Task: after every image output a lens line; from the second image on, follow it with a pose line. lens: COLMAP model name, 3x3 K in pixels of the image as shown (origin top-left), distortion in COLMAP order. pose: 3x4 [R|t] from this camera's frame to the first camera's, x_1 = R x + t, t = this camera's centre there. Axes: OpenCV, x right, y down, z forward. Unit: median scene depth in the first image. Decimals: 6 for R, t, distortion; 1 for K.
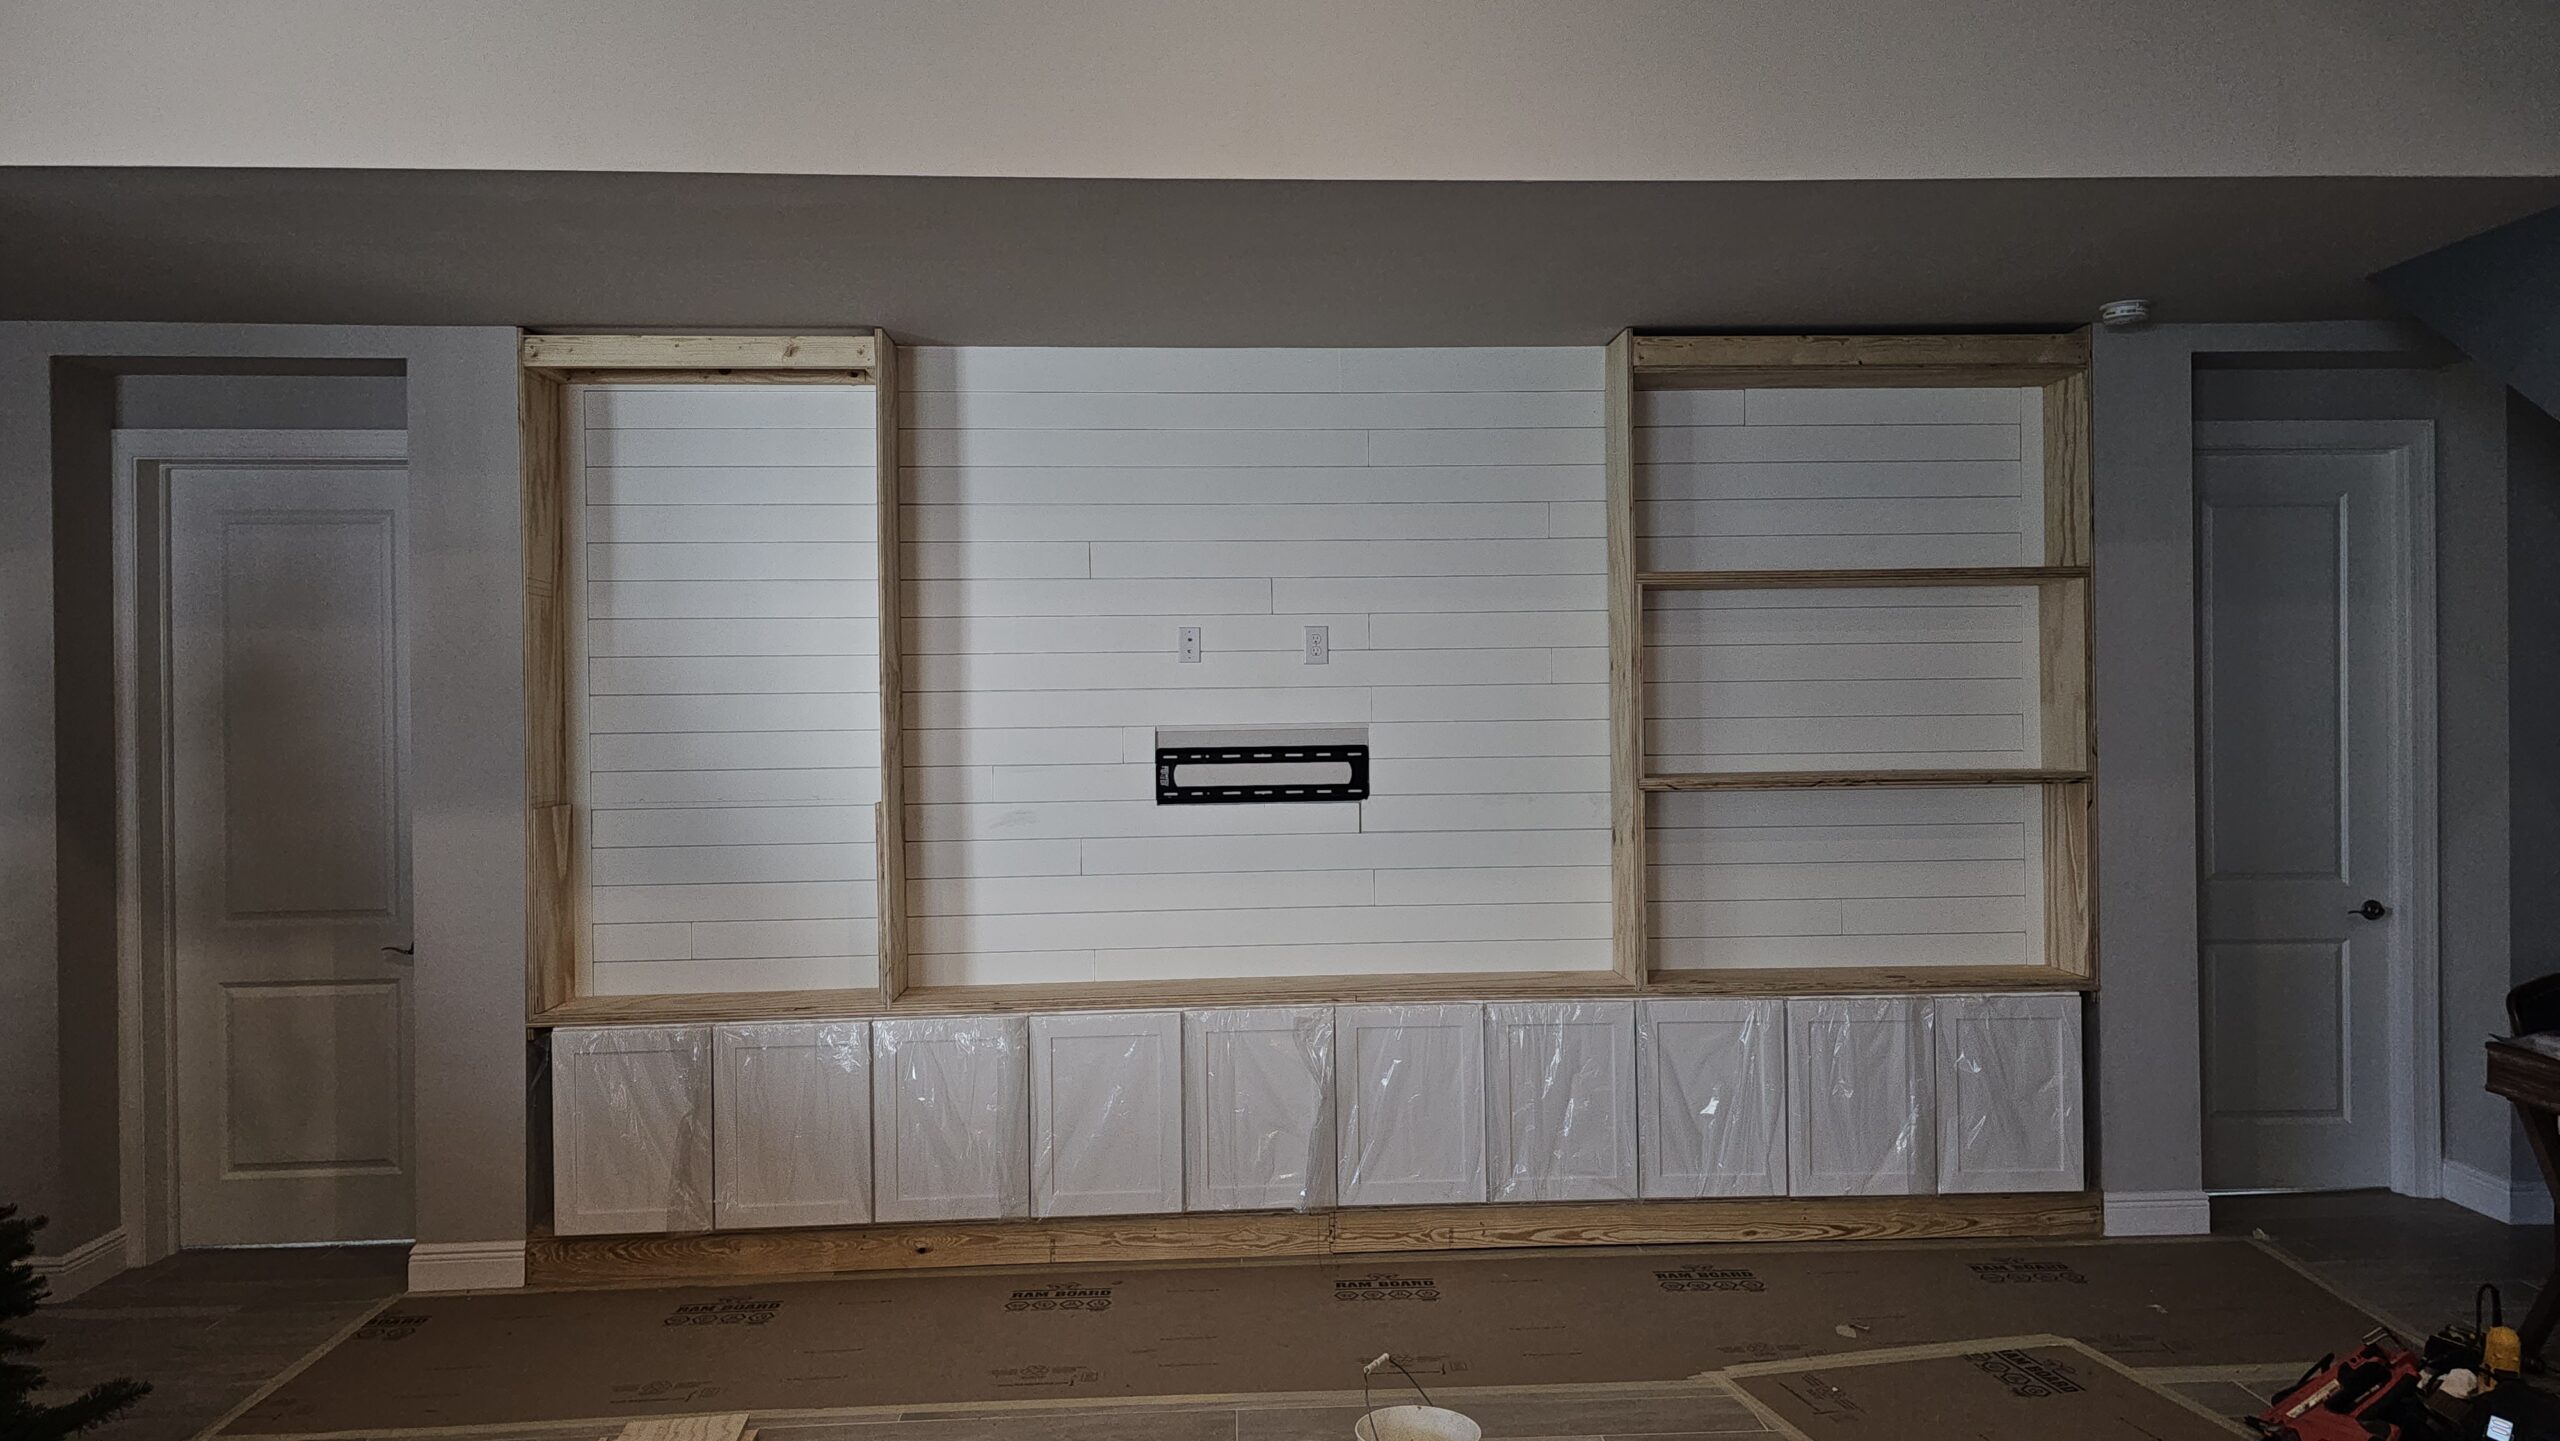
lens RADIAL K [[1744.6, 0, 1315.7], [0, 1744.6, 700.5], [0, 0, 1]] dist [0.069069, -0.067354]
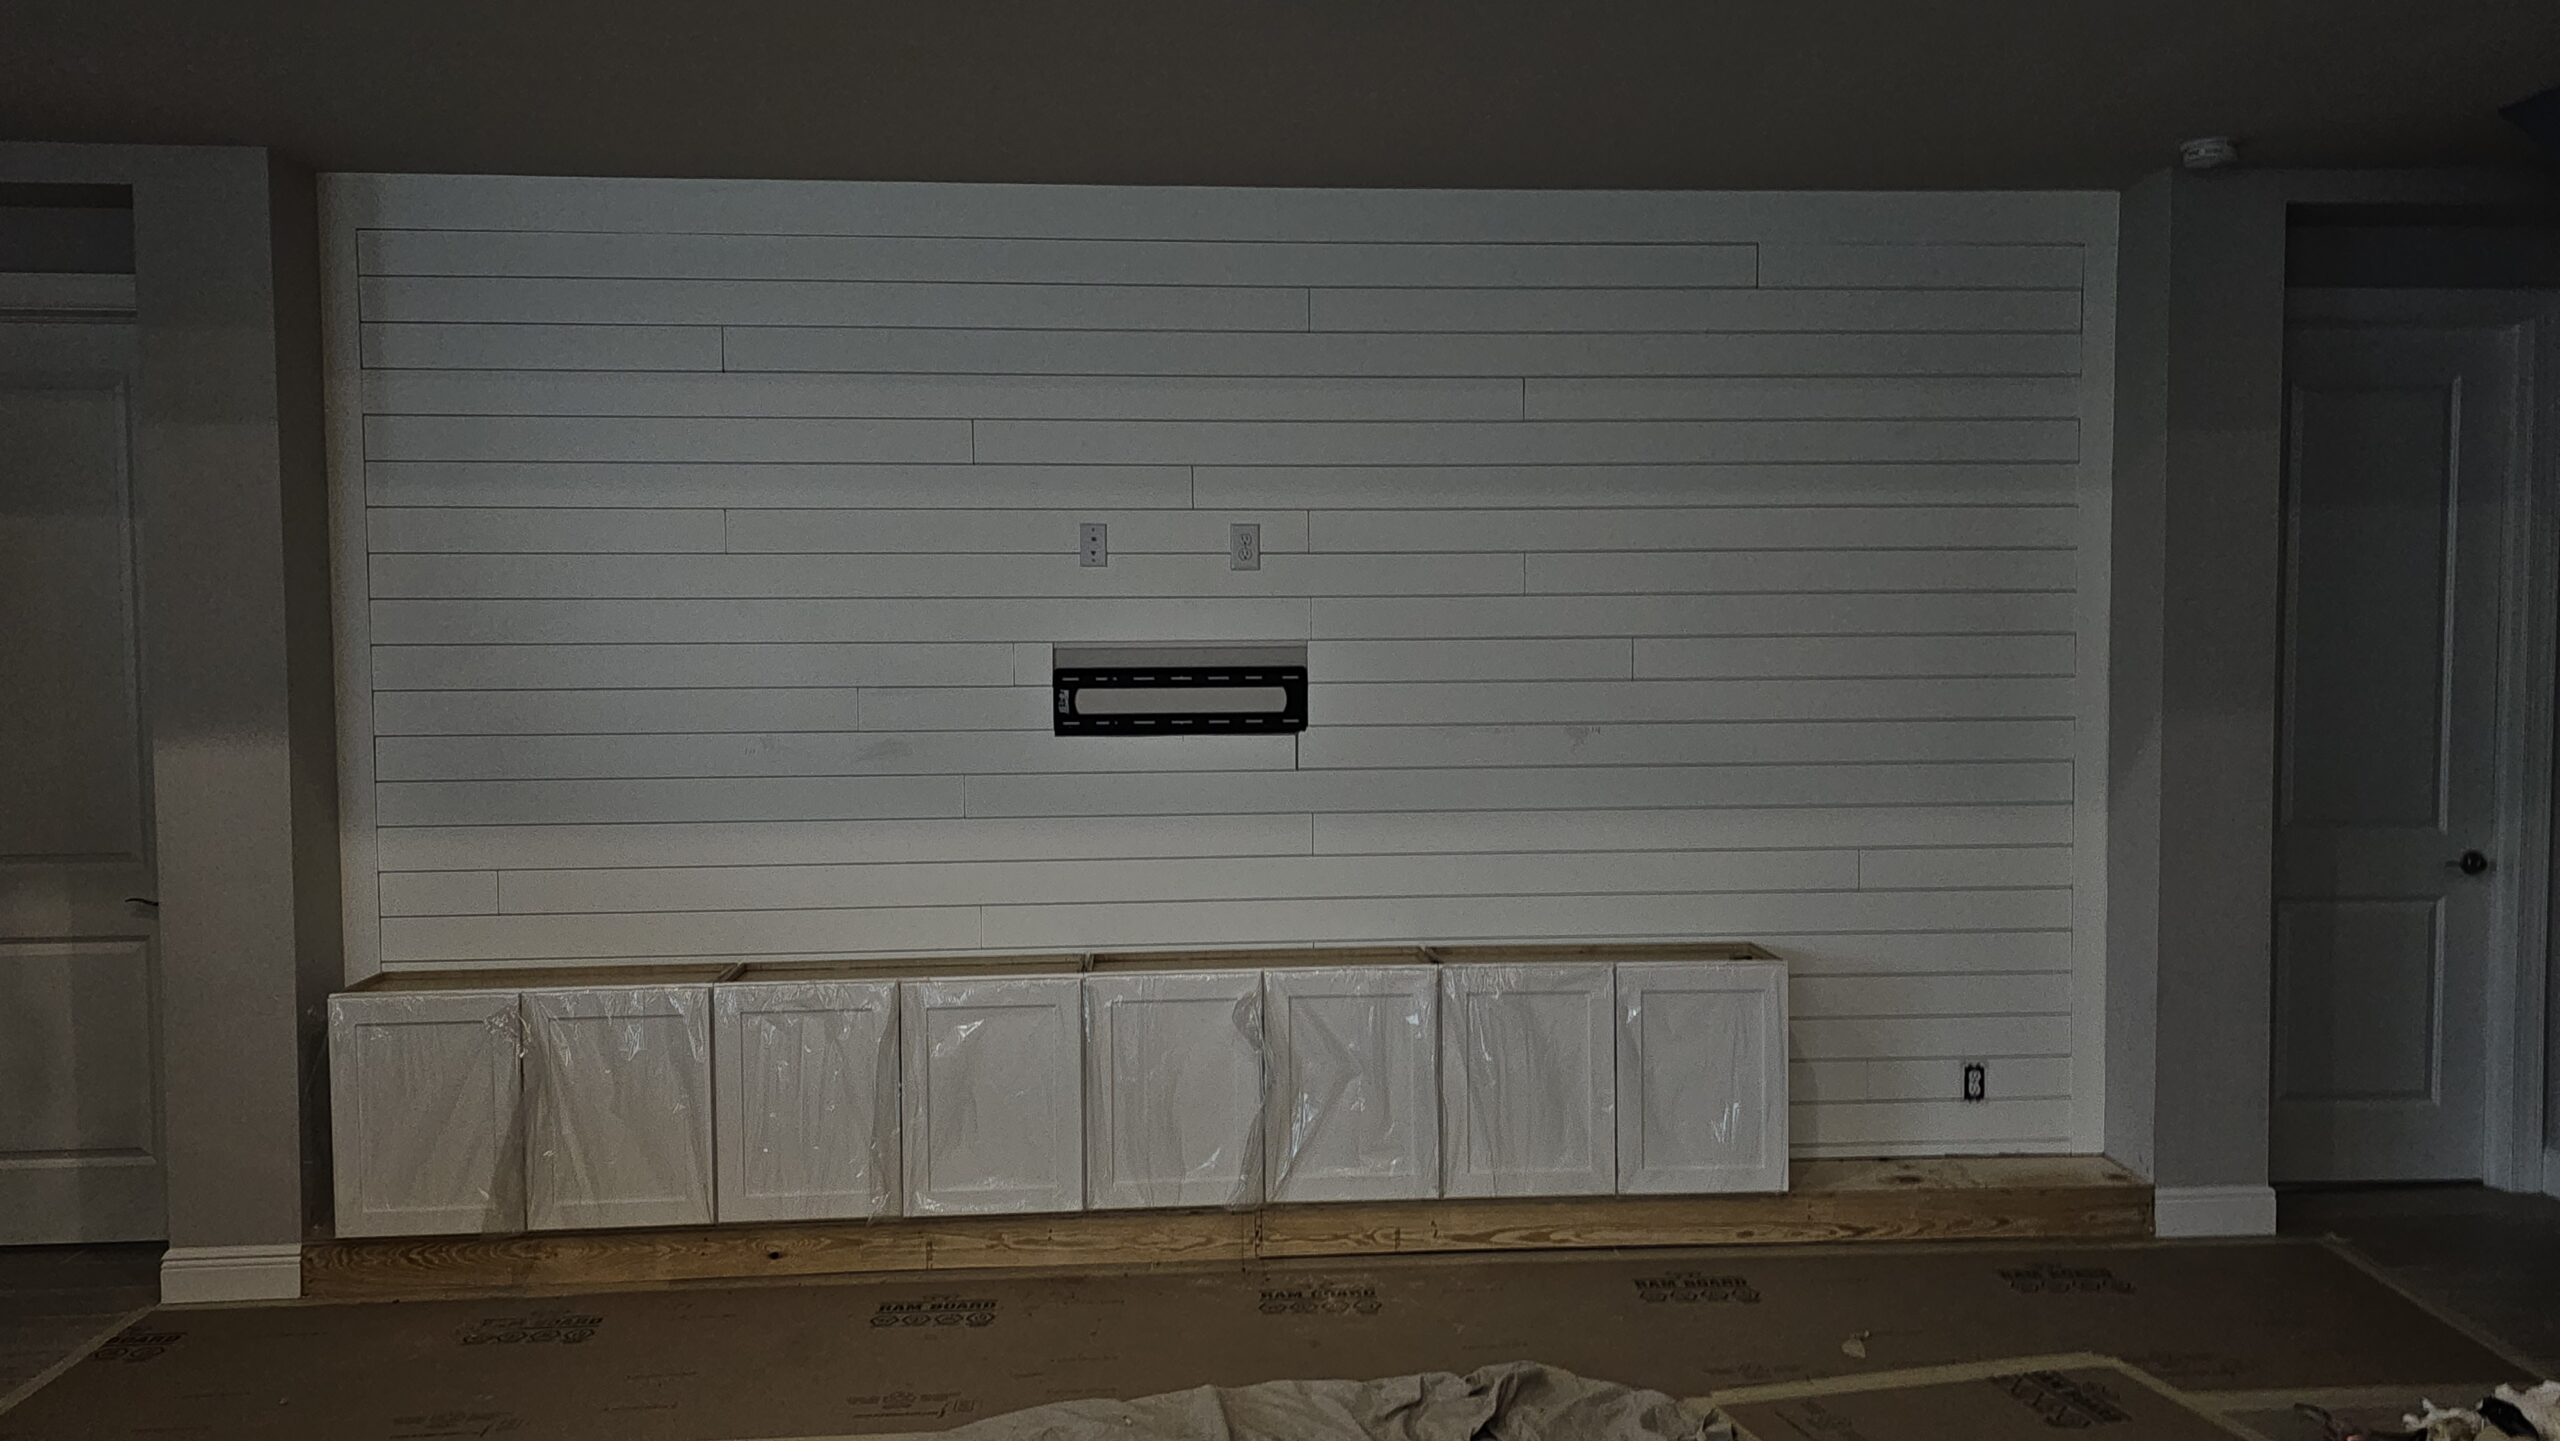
lens RADIAL K [[1942.5, 0, 1315.7], [0, 1942.5, 733.7], [0, 0, 1]] dist [0.077757, -0.082529]
pose [[0.999844, 0.004648, 0.017064, 0.019545], [-0.005498, 0.998727, 0.050140, 0.011610], [-0.016809, -0.050226, 0.998596, 0.060729]]
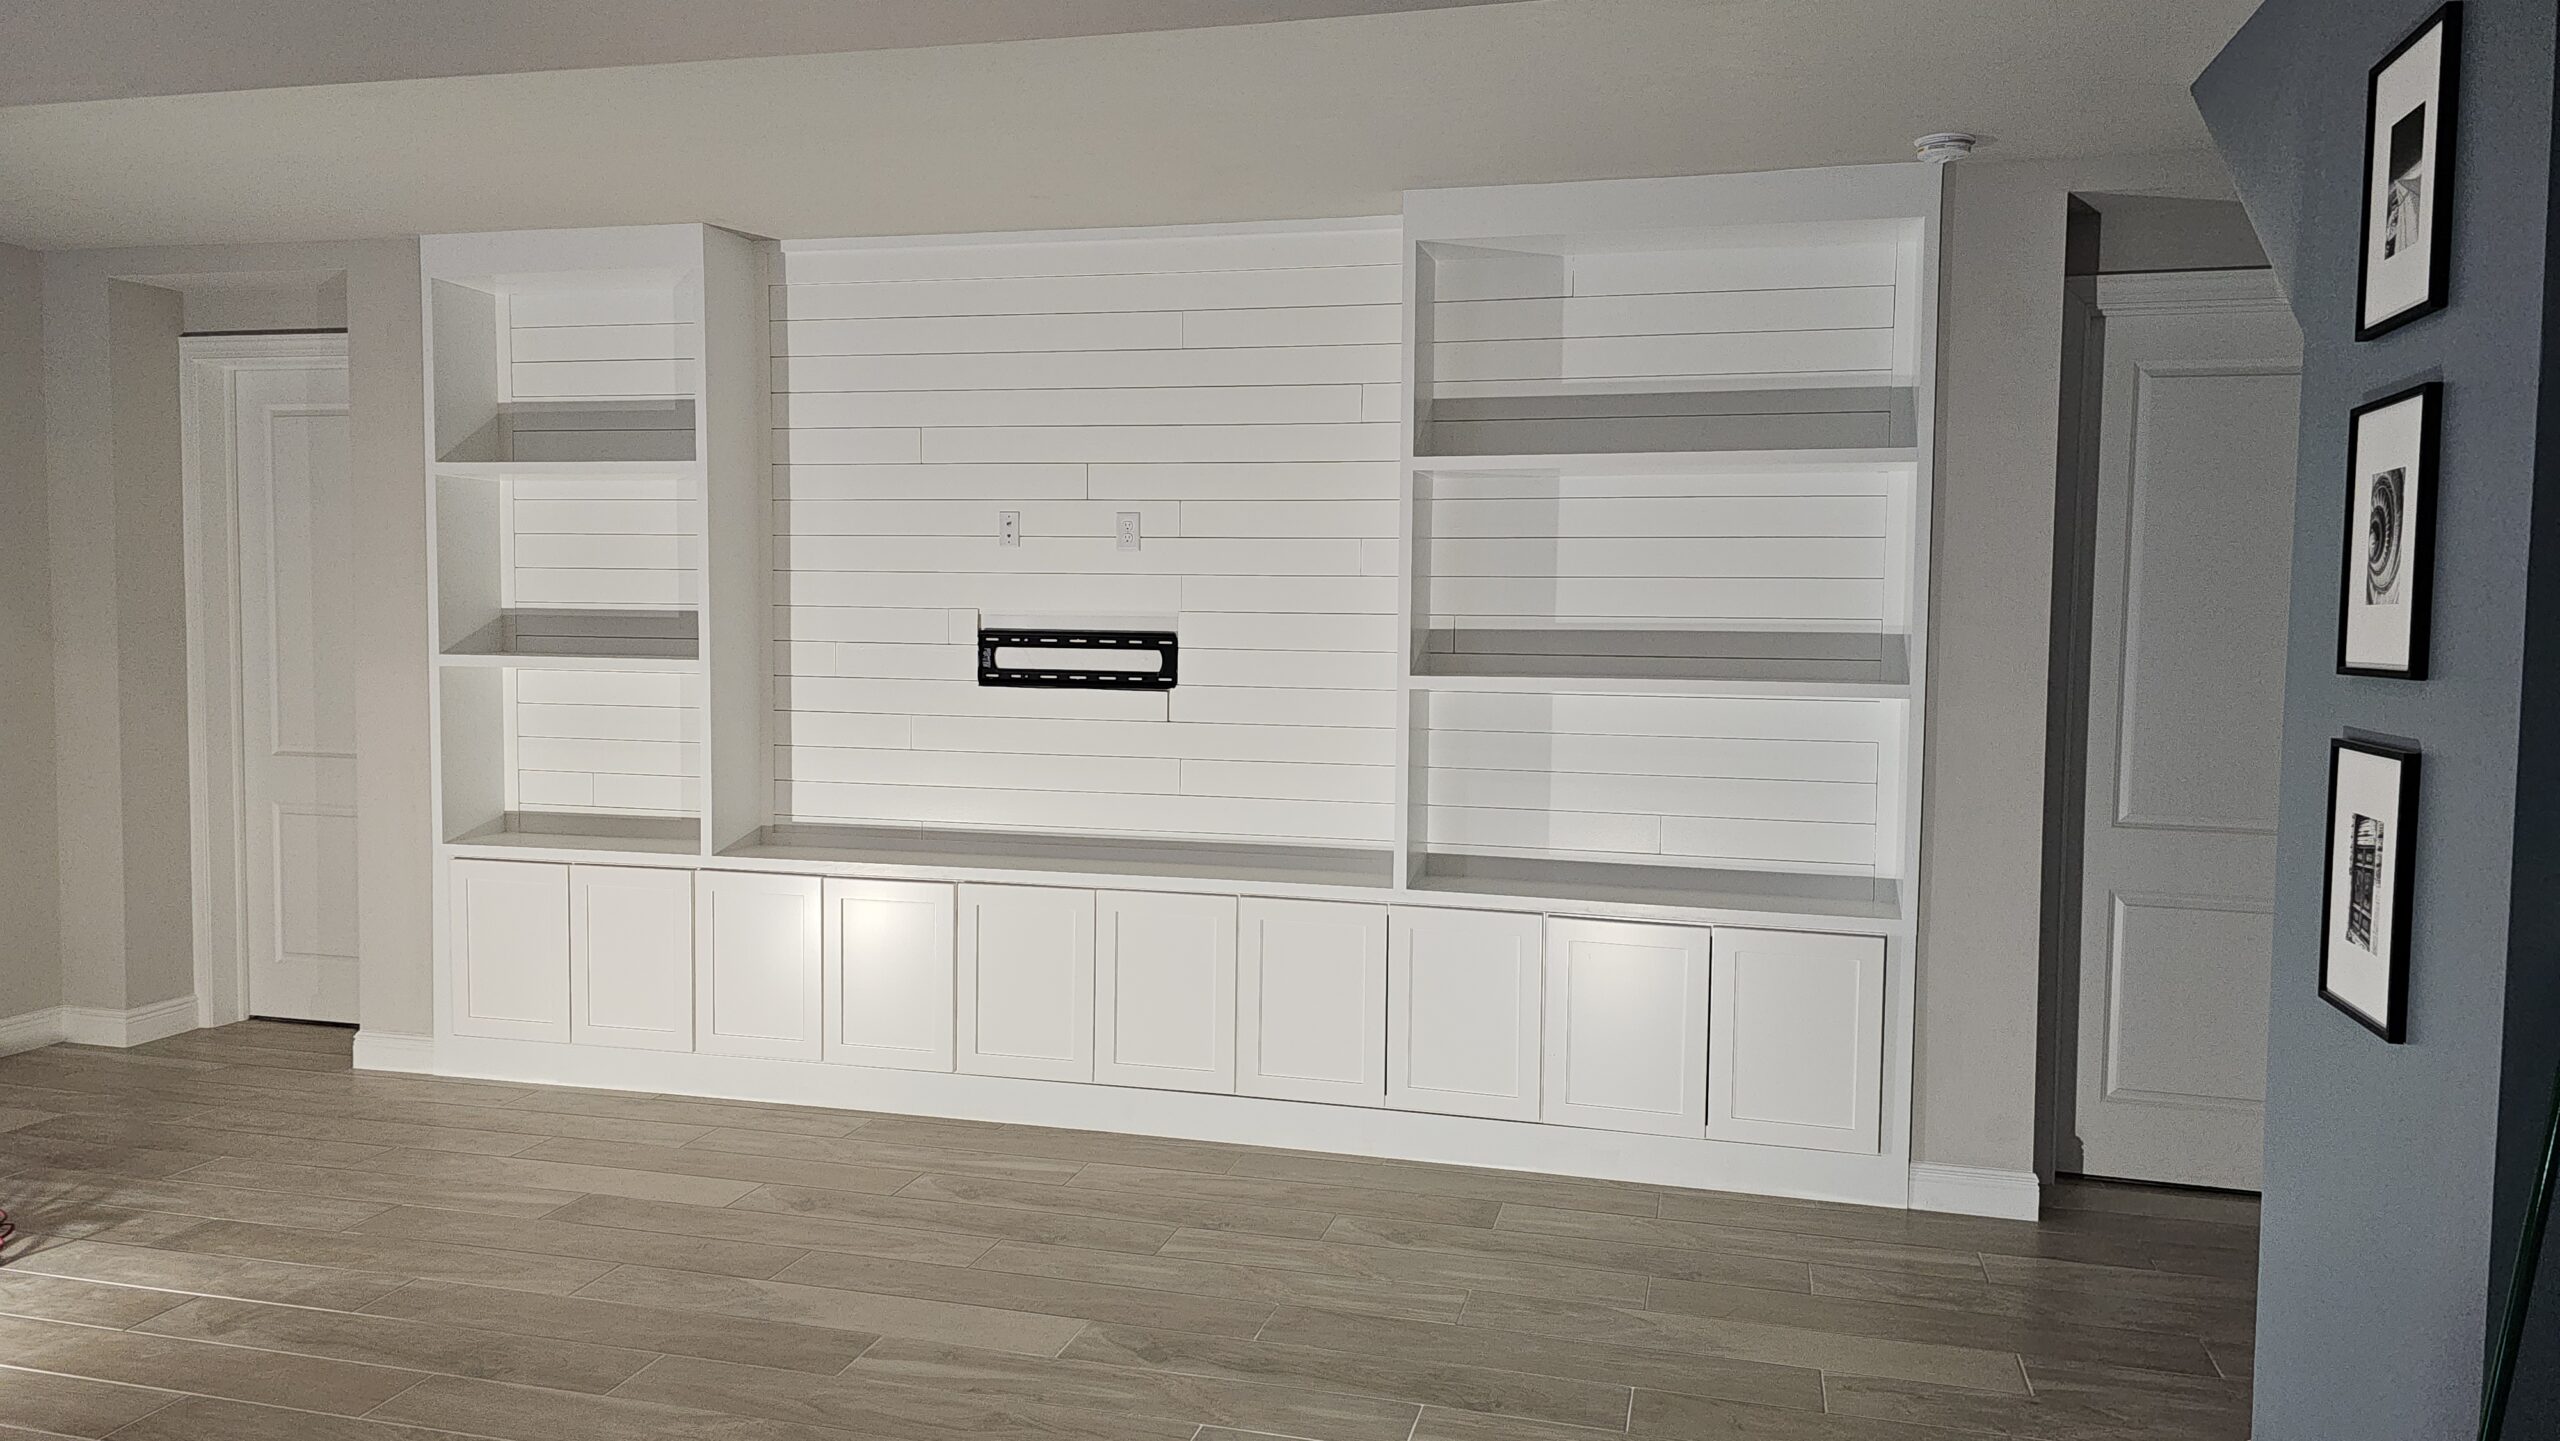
lens RADIAL K [[1751.1, 0, 1321.8], [0, 1751.1, 701.8], [0, 0, 1]] dist [0.063810, -0.066839]
pose [[0.951582, 0.041123, -0.304633, 0.432152], [-0.024070, 0.997937, 0.059523, 0.003177], [0.306452, -0.049309, 0.950608, 0.080930]]
